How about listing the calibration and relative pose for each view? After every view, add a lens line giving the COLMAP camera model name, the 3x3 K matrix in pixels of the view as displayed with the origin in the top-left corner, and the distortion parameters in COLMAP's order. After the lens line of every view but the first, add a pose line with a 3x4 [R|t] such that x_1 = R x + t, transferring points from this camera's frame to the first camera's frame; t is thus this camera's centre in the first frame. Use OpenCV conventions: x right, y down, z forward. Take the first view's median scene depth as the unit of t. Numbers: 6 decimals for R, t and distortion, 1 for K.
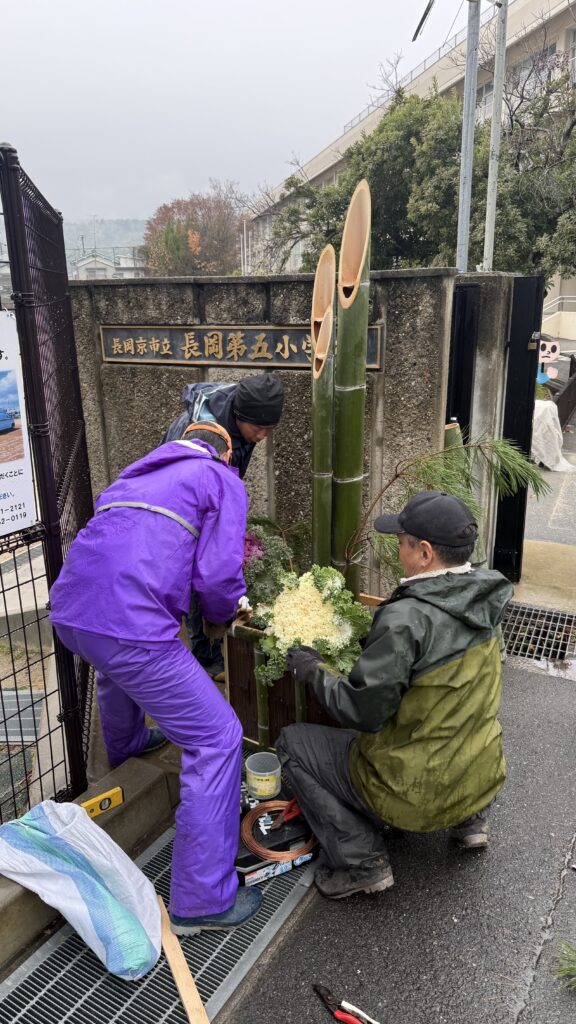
lens RADIAL K [[712.0, 0, 282.0], [0, 712.0, 513.7], [0, 0, 1]] dist [0.053816, -0.069765]
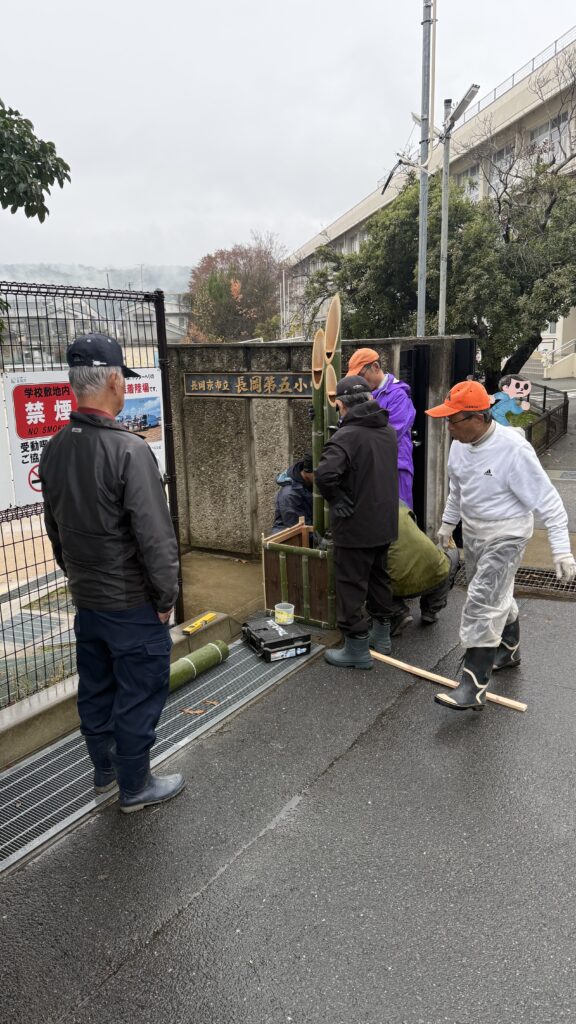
lens RADIAL K [[712.0, 0, 285.4], [0, 712.0, 519.6], [0, 0, 1]] dist [0.053816, -0.069765]
pose [[0.998804, 0.004000, -0.048737, 0.040905], [-0.006248, 0.998919, -0.046058, 0.115858], [0.048500, 0.046308, 0.997749, -0.478352]]
